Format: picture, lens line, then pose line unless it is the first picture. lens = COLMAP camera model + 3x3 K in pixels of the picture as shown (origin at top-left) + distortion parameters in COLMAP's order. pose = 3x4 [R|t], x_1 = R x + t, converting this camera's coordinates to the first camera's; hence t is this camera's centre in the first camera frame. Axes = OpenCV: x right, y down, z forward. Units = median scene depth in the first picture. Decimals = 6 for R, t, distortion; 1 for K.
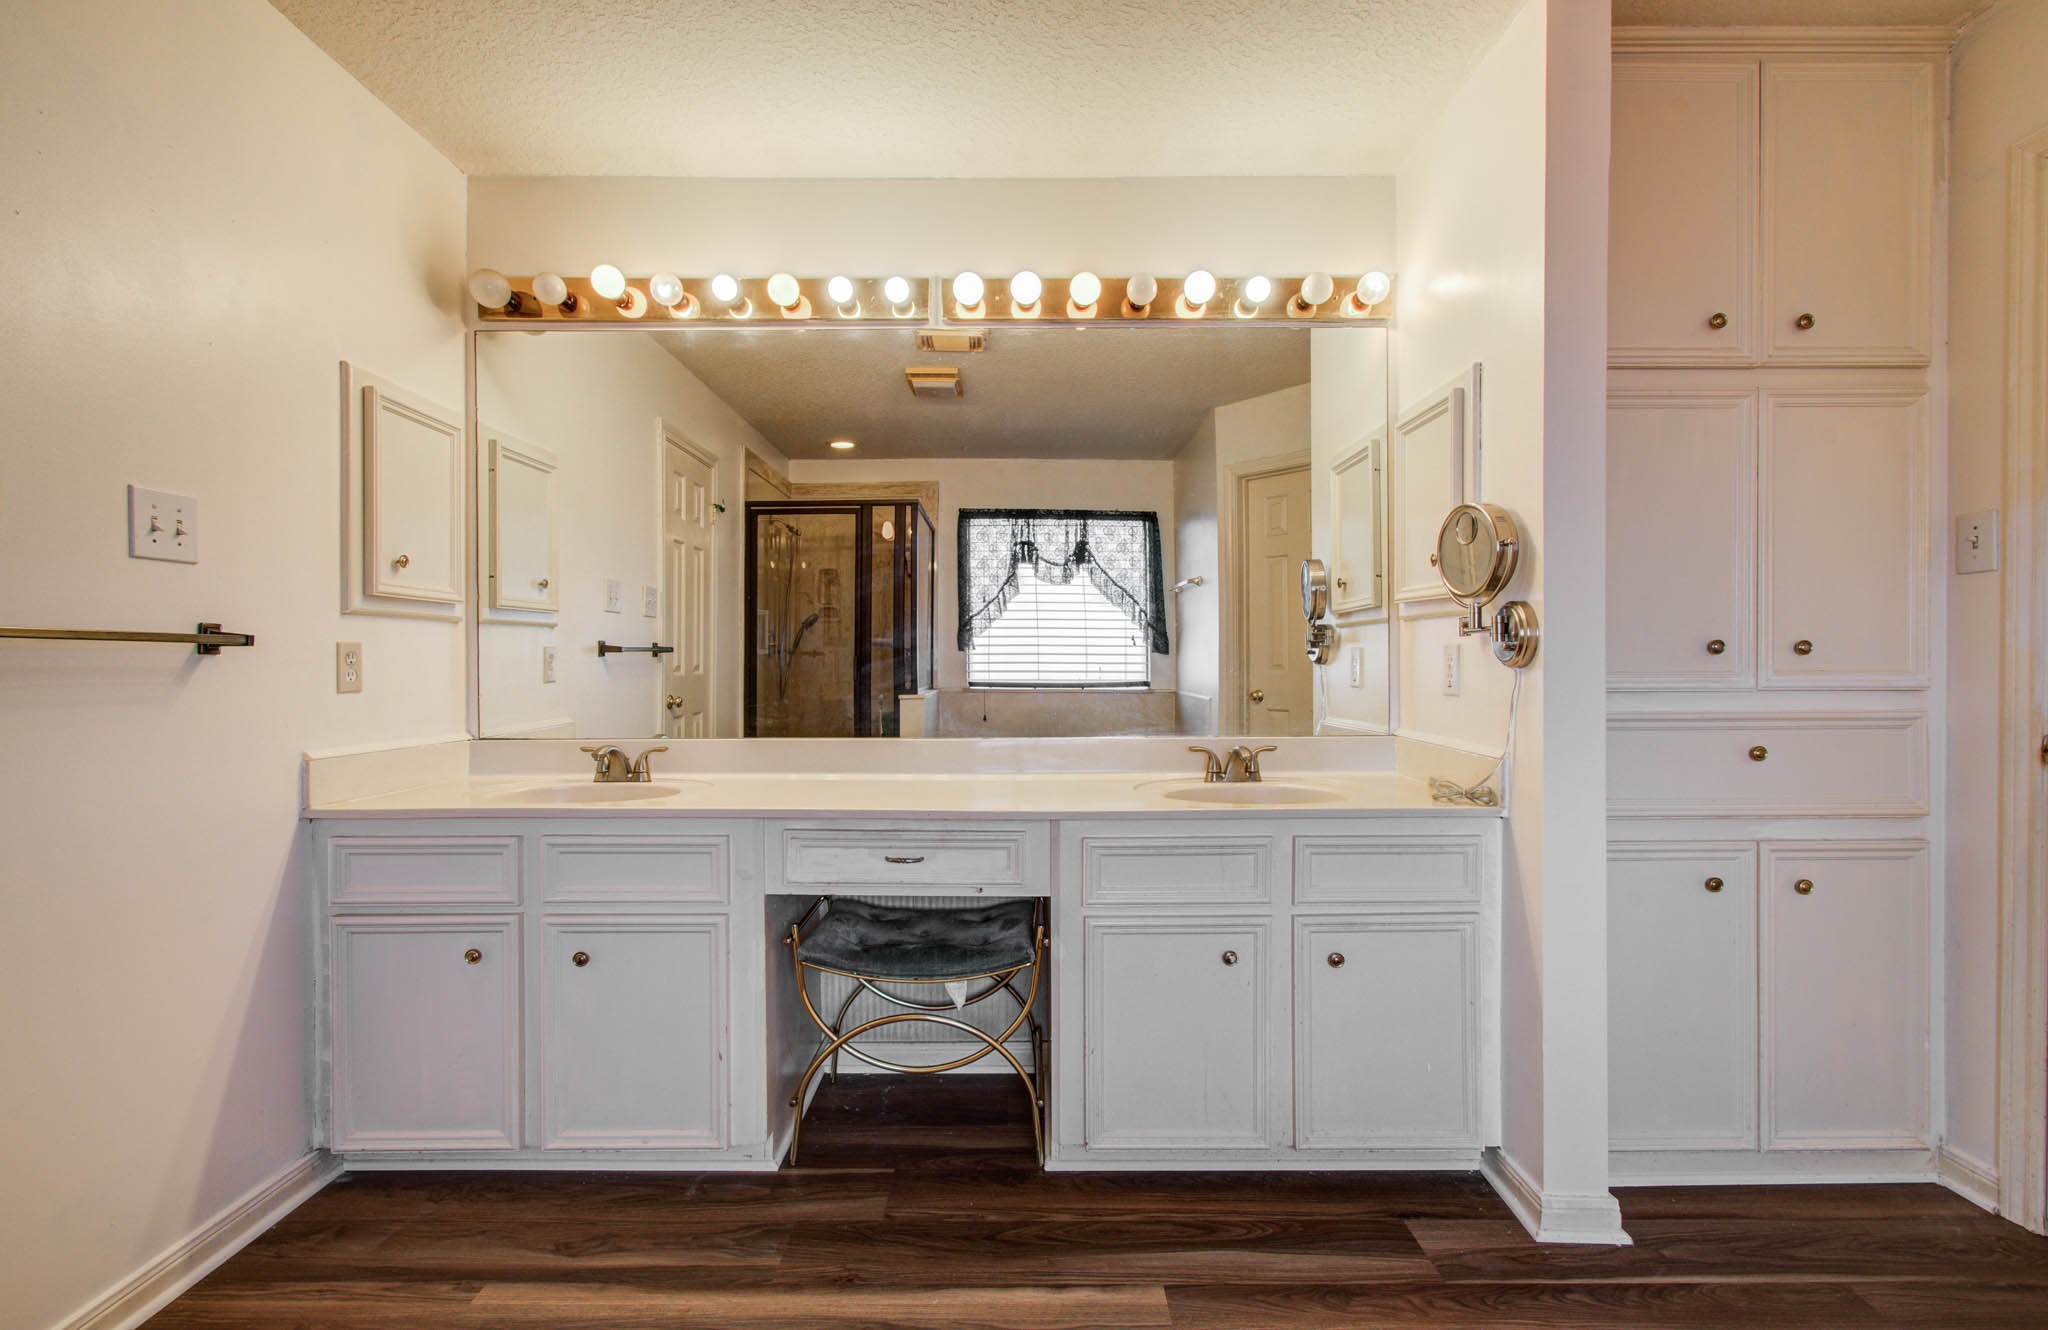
lens RADIAL K [[884.6, 0, 1024.0], [0, 884.6, 665.0], [0, 0, 1]] dist [-0.000784, 0.000133]
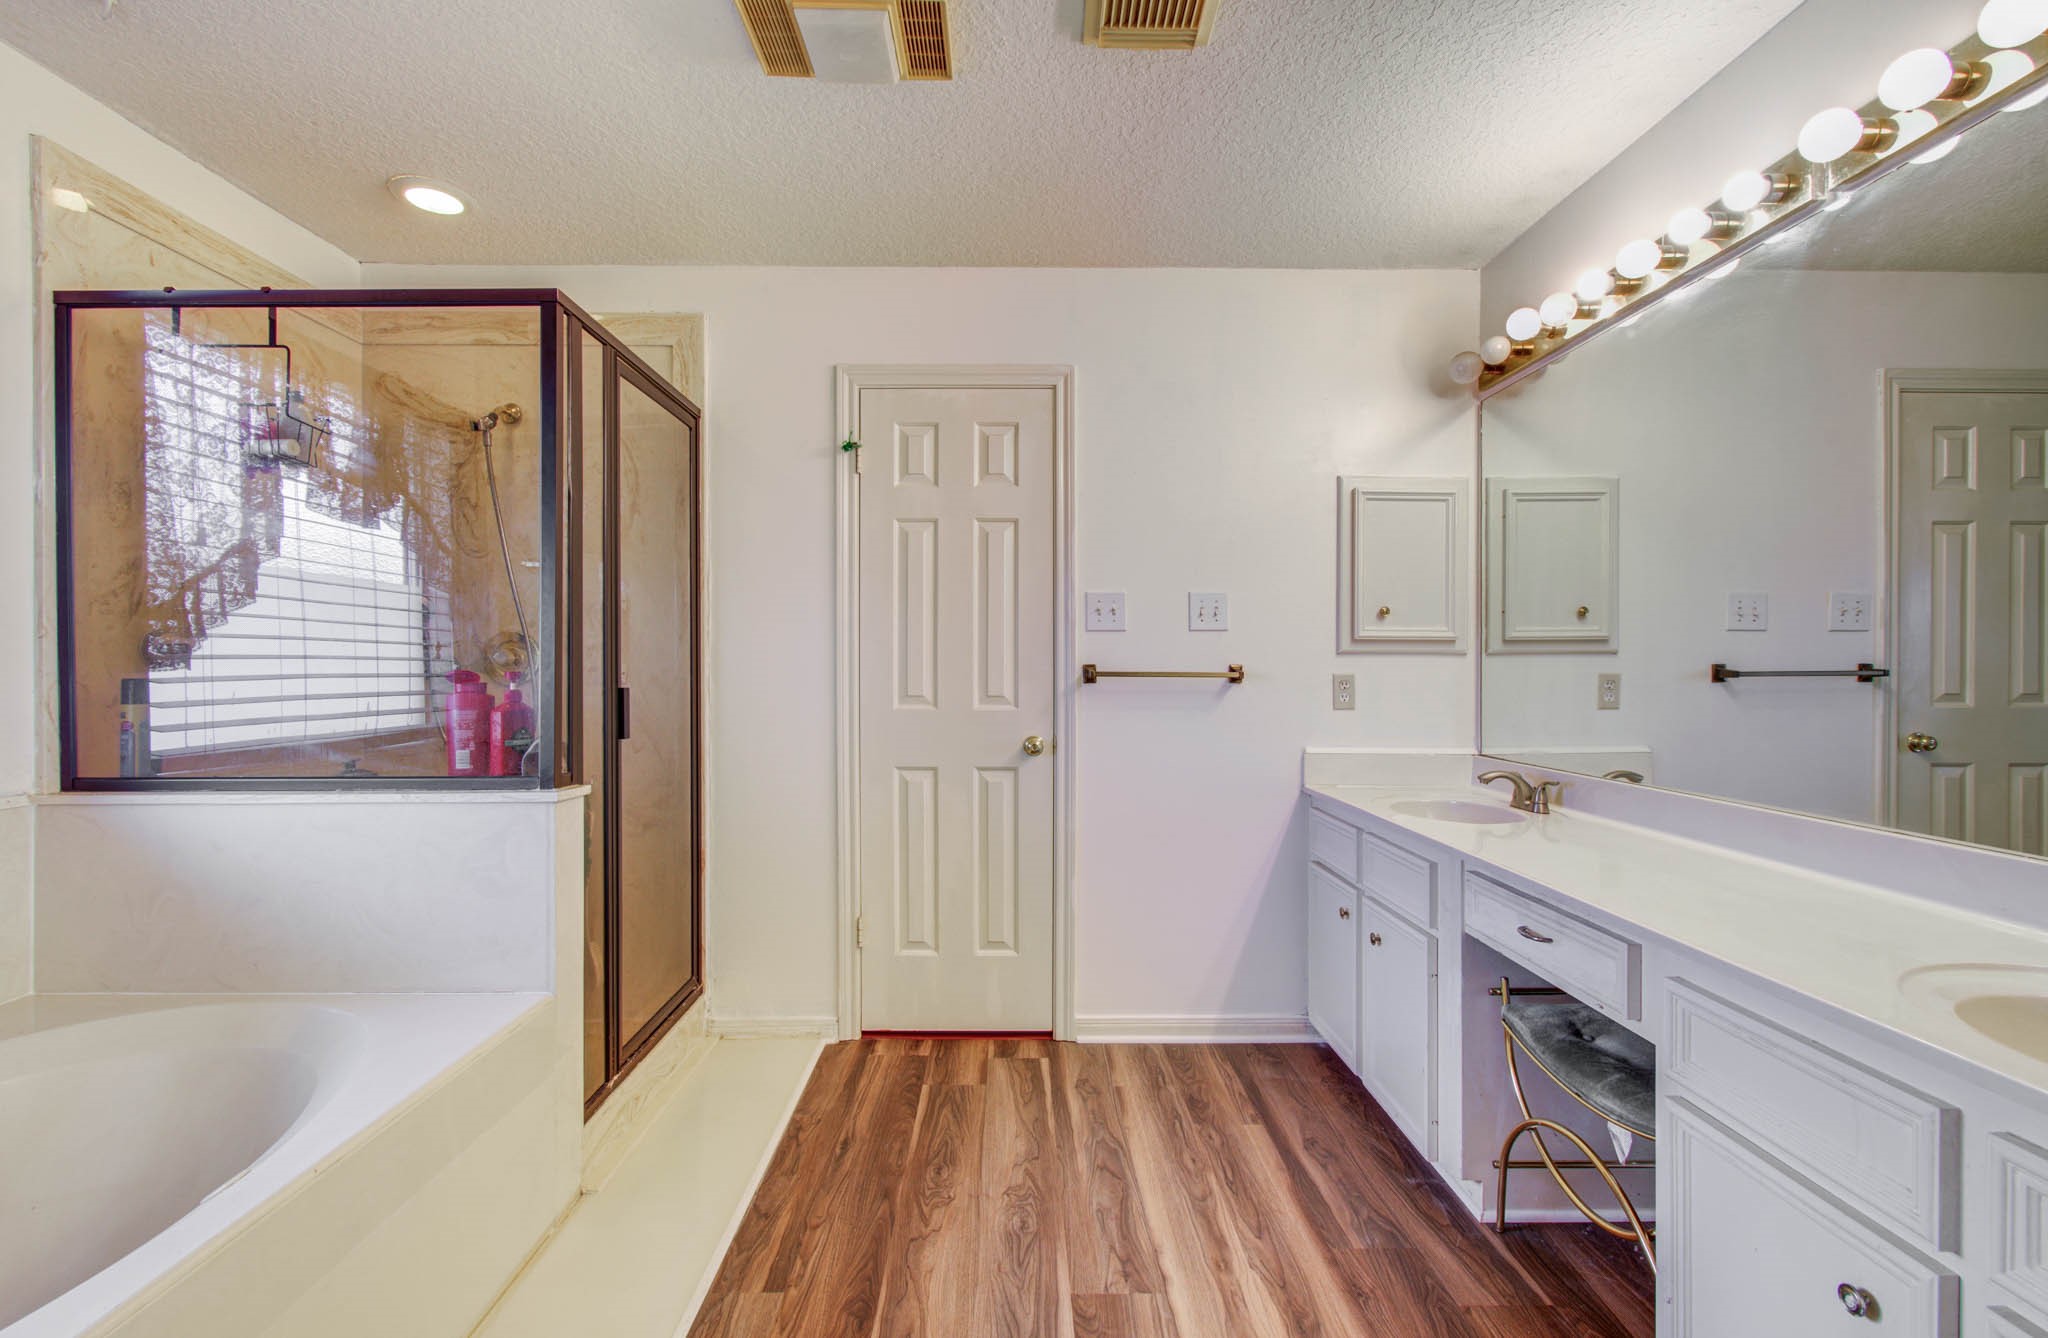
lens RADIAL K [[948.8, 0, 1024.0], [0, 948.8, 669.0], [0, 0, 1]] dist [0.000544, 0.000143]
pose [[-0.001973, 0.002109, -0.999996, 0.760101], [-0.006085, 0.999979, 0.002121, -0.033490], [0.999980, 0.006089, -0.001960, 0.497532]]
